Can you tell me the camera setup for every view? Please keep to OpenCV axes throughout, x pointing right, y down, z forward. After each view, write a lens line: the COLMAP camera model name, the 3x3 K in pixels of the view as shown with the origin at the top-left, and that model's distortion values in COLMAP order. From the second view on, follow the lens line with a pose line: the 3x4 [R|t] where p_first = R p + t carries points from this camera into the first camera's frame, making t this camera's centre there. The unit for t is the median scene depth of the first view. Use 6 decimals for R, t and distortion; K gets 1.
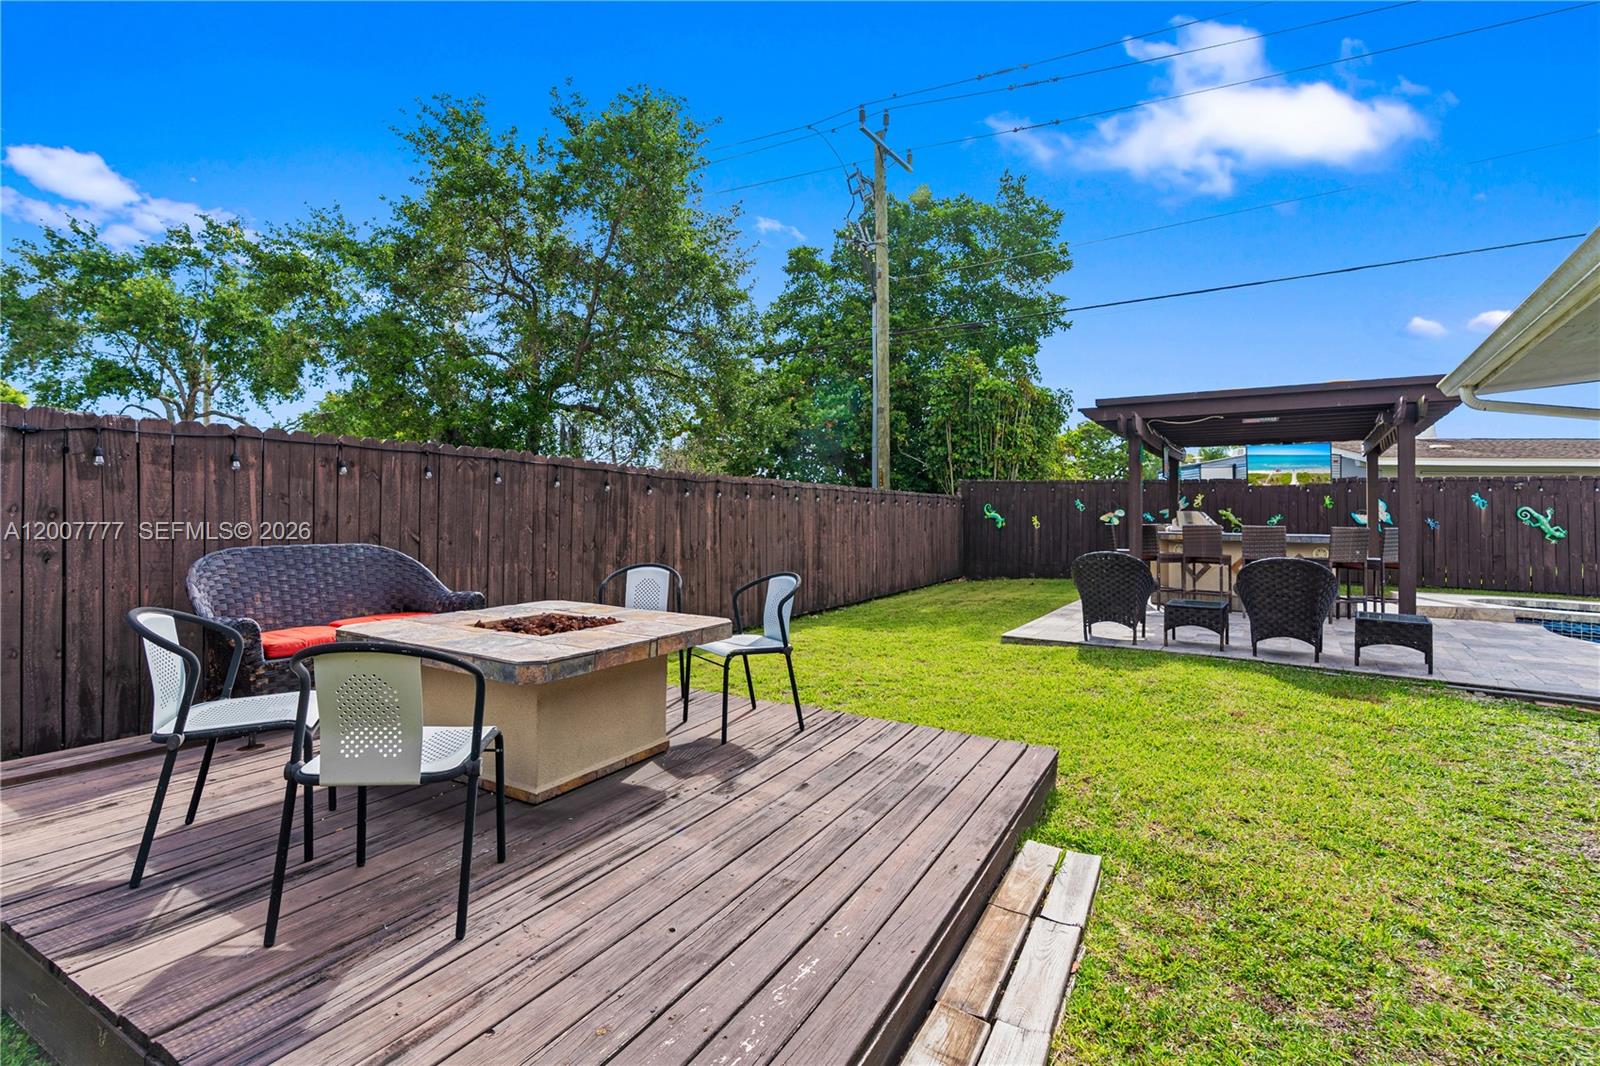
lens RADIAL K [[747.6, 0, 787.6], [0, 747.6, 490.2], [0, 0, 1]] dist [-0.004487, 0.000373]
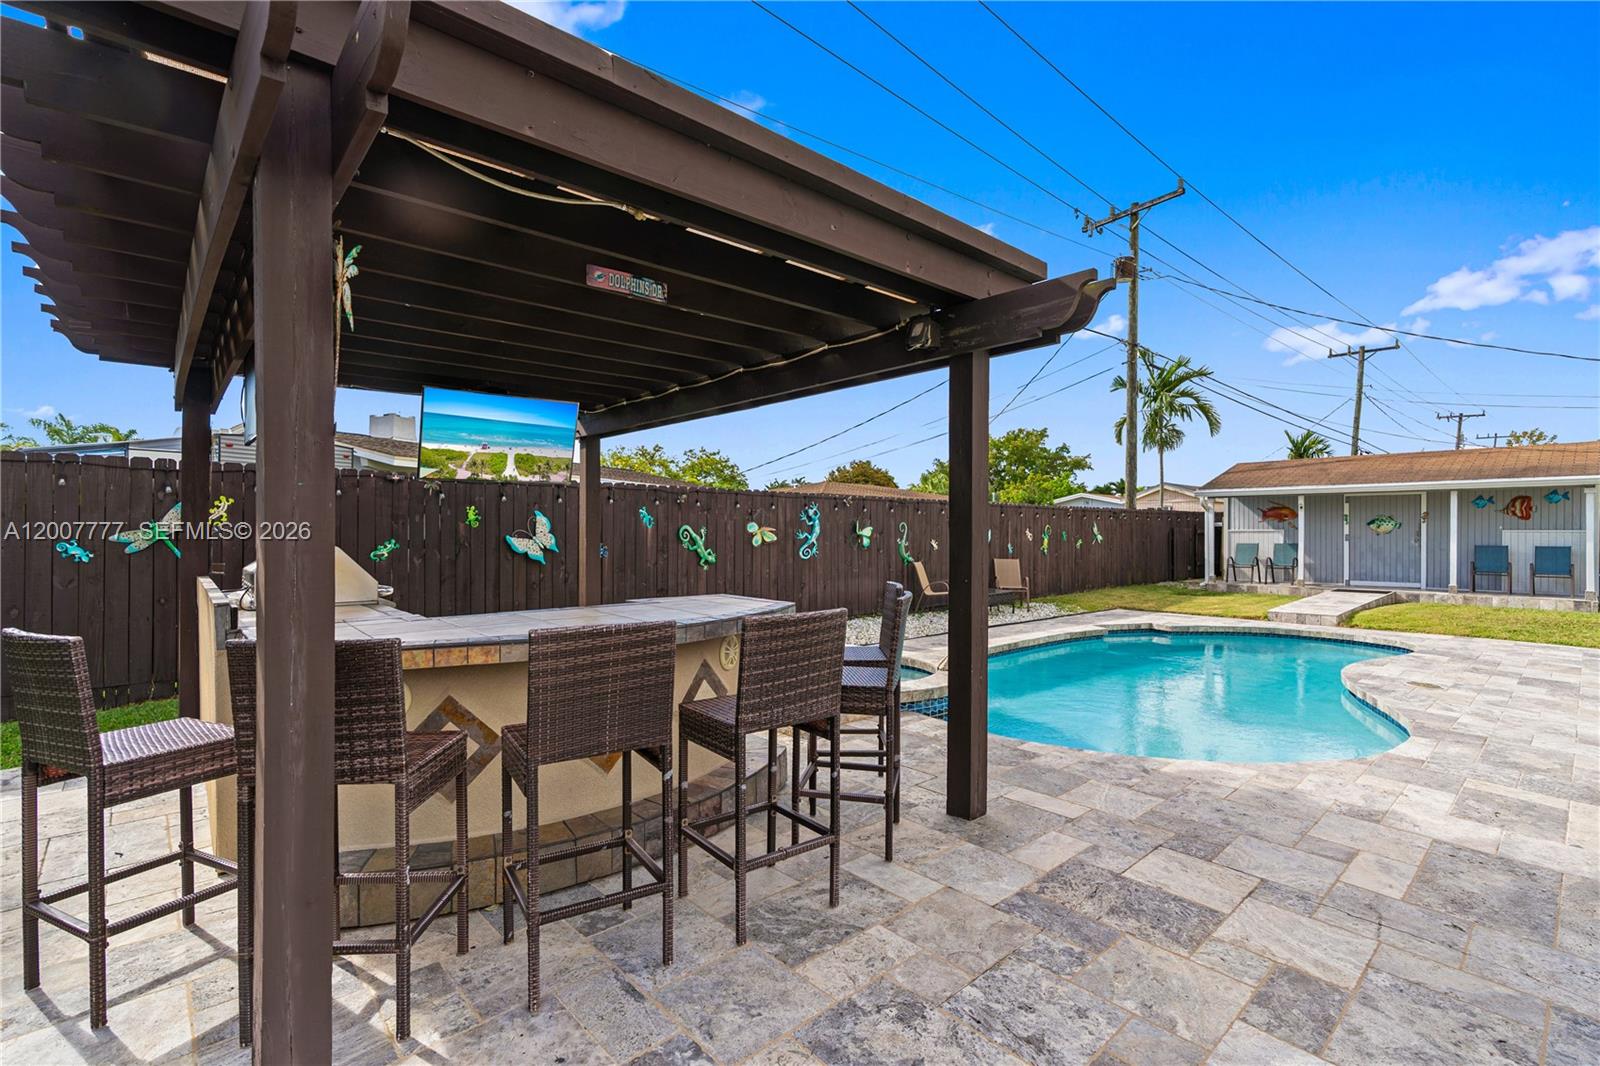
lens RADIAL K [[728.8, 0, 804.6], [0, 728.8, 537.4], [0, 0, 1]] dist [-0.002651, 0.000330]
pose [[0.251641, -0.024682, 0.967506, 0.269088], [-0.030776, 0.998965, 0.033489, 0.005349], [-0.967331, -0.038203, 0.250621, 0.675337]]
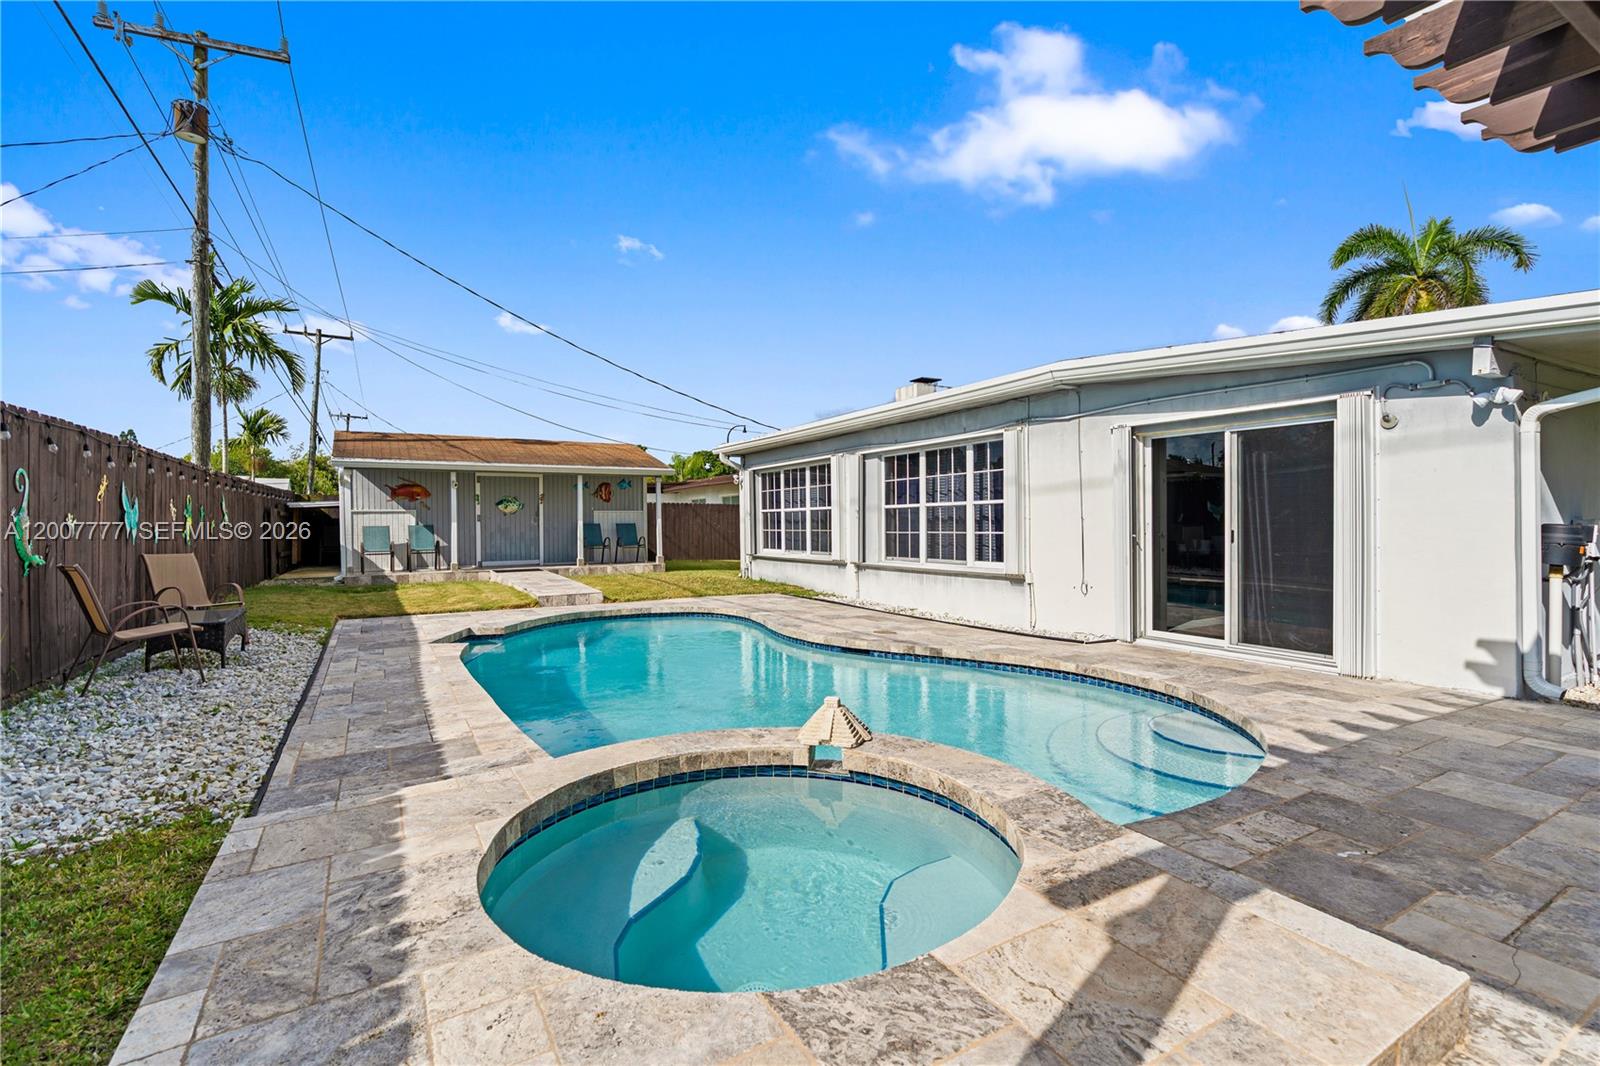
lens RADIAL K [[727.5, 0, 802.4], [0, 727.5, 530.0], [0, 0, 1]] dist [-0.006990, -0.000217]
pose [[-0.894859, -0.015135, 0.446092, 0.713236], [-0.022276, 0.999694, -0.010767, 0.042273], [-0.445793, -0.019572, -0.894922, 0.955068]]
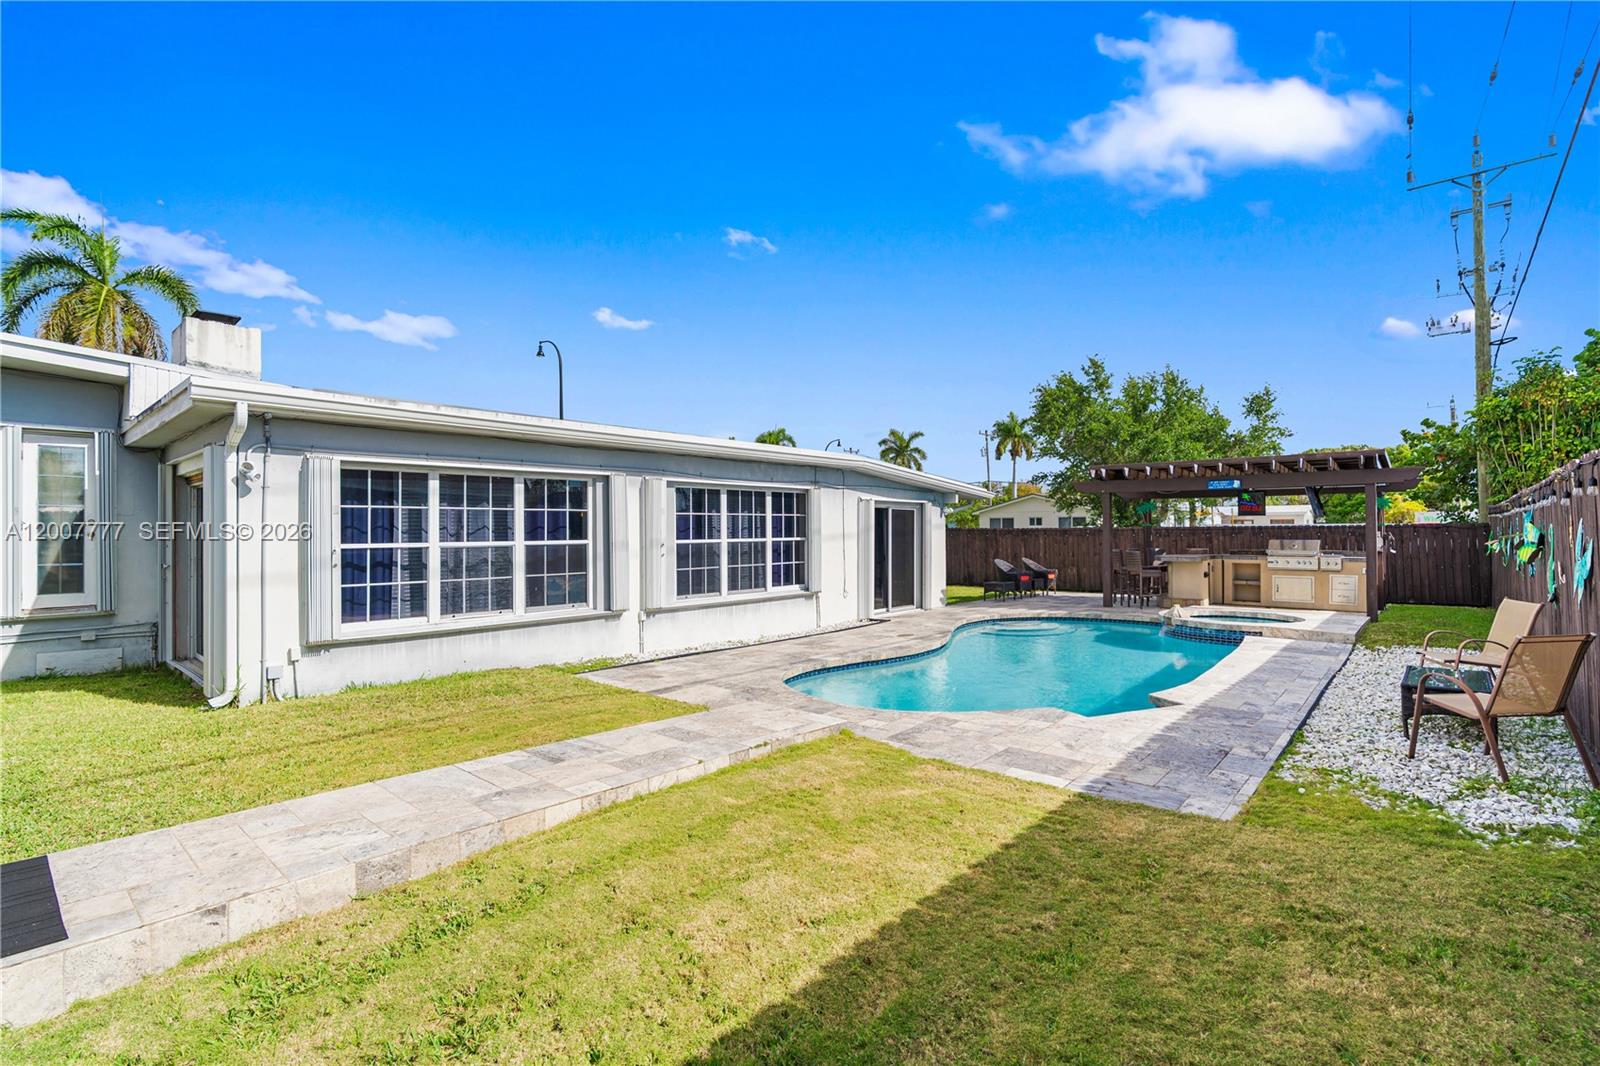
lens RADIAL K [[744.7, 0, 792.6], [0, 744.7, 508.5], [0, 0, 1]] dist [-0.008137, 0.000434]
pose [[-0.144707, -0.046825, -0.988366, 1.867474], [0.036953, 0.997927, -0.052689, 0.012667], [0.988784, -0.044148, -0.142677, 0.346579]]
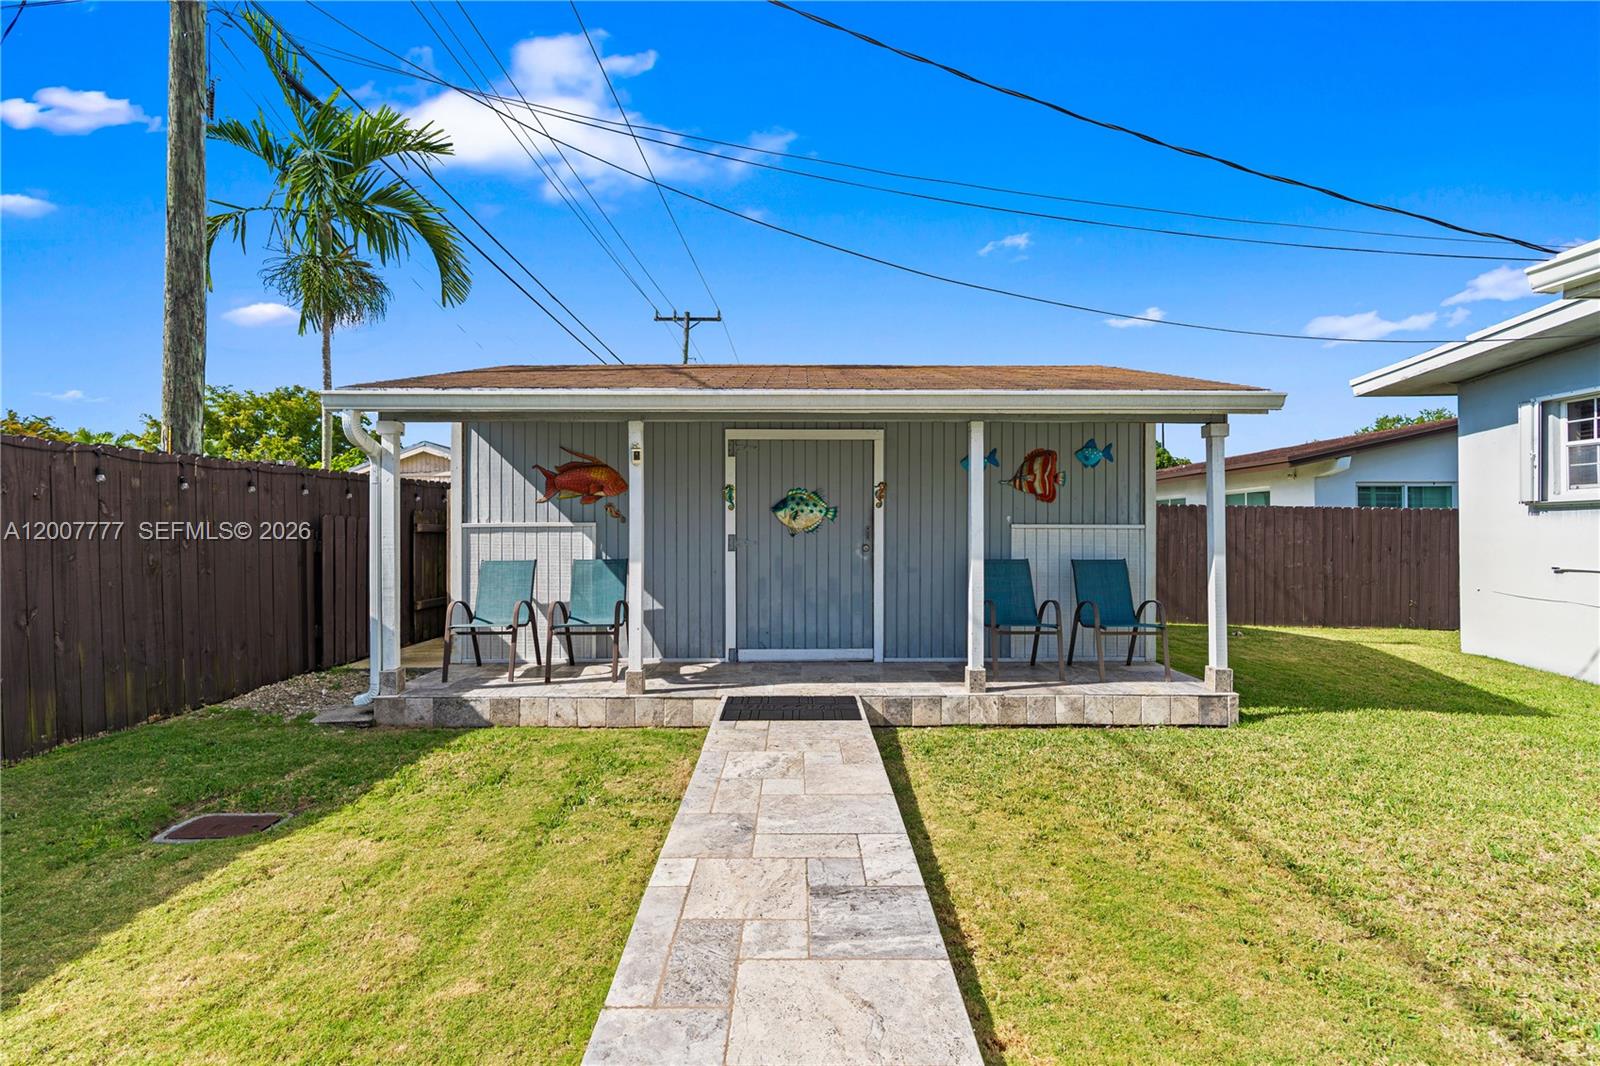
lens RADIAL K [[738.3, 0, 793.9], [0, 738.3, 523.5], [0, 0, 1]] dist [-0.000225, 0.000562]
pose [[-0.537524, -0.012064, 0.843162, 1.335574], [-0.038533, 0.999205, -0.010269, 0.009396], [-0.842367, -0.038010, -0.537562, 0.298812]]
